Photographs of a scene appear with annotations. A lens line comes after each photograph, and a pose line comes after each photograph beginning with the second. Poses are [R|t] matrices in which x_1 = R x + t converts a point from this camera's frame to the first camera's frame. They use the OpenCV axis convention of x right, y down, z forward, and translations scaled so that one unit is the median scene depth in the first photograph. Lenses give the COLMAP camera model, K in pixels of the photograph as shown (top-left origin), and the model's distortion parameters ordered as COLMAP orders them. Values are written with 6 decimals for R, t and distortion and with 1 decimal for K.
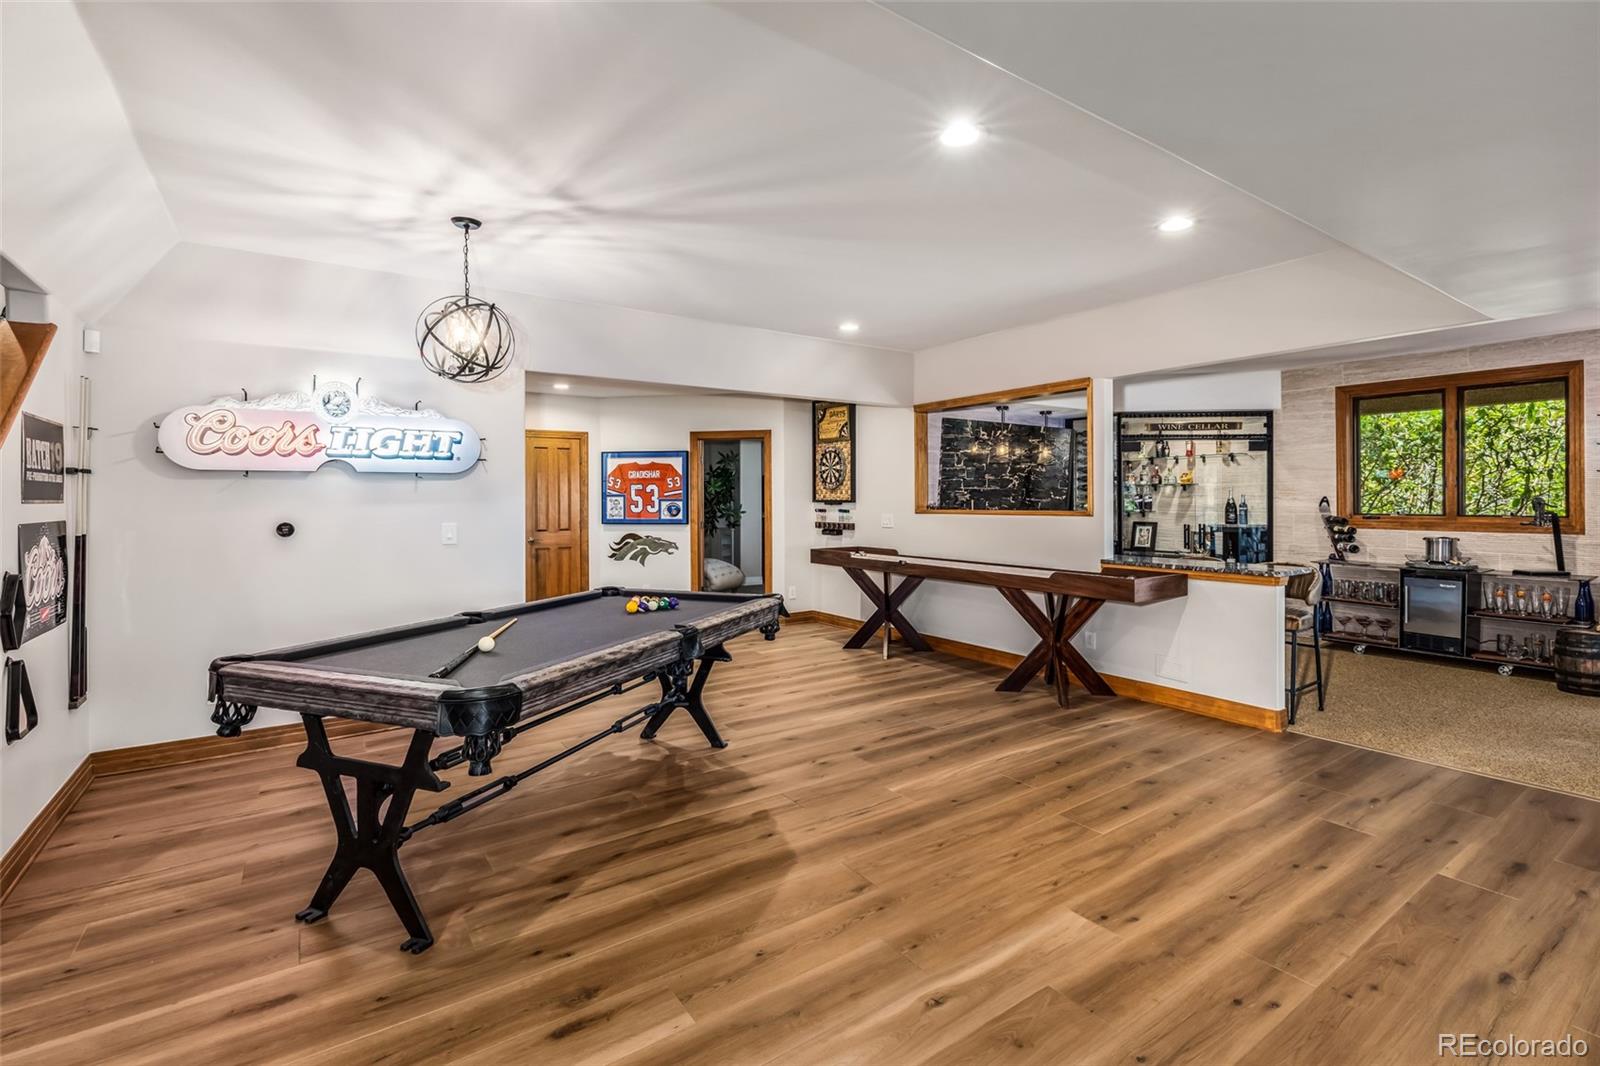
lens RADIAL K [[716.1, 0, 808.9], [0, 716.1, 508.9], [0, 0, 1]] dist [-0.000512, 0.000080]
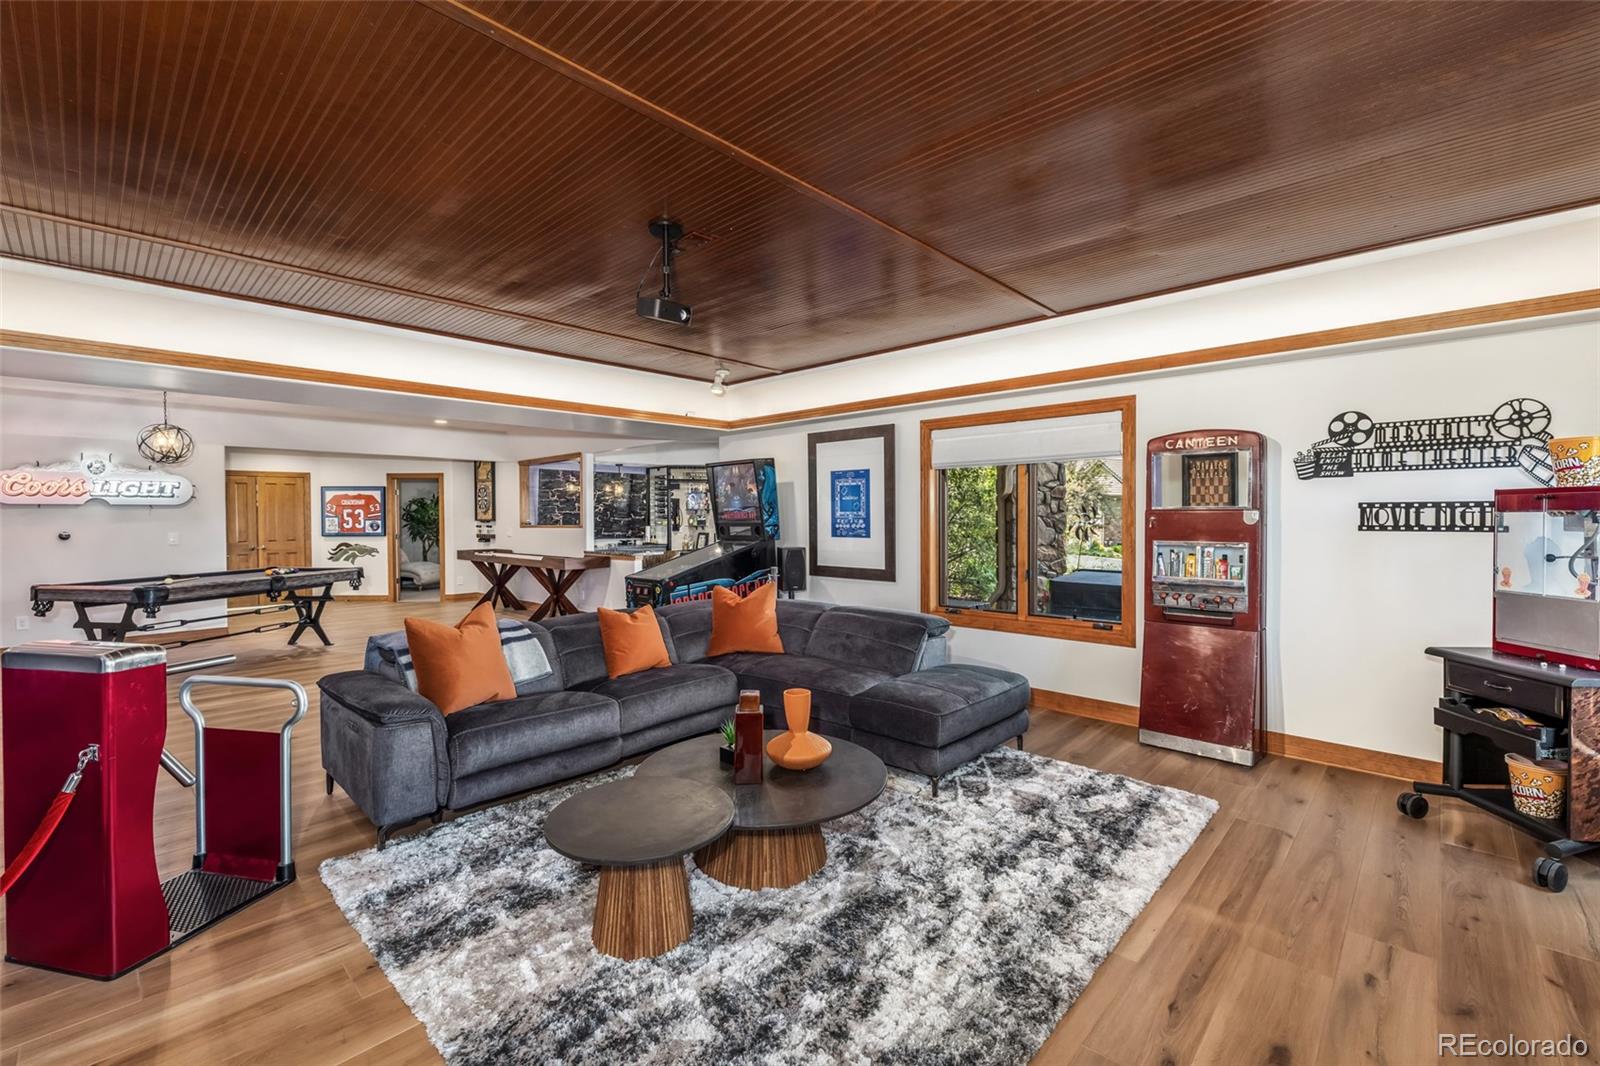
lens RADIAL K [[684.9, 0, 800.0], [0, 684.9, 533.0], [0, 0, 1]] dist [-0.000825, 0.000002]
pose [[0.980828, -0.005873, 0.194787, 0.427388], [0.004420, 0.999959, 0.007896, 0.008498], [-0.194825, -0.006883, 0.980814, -0.598587]]
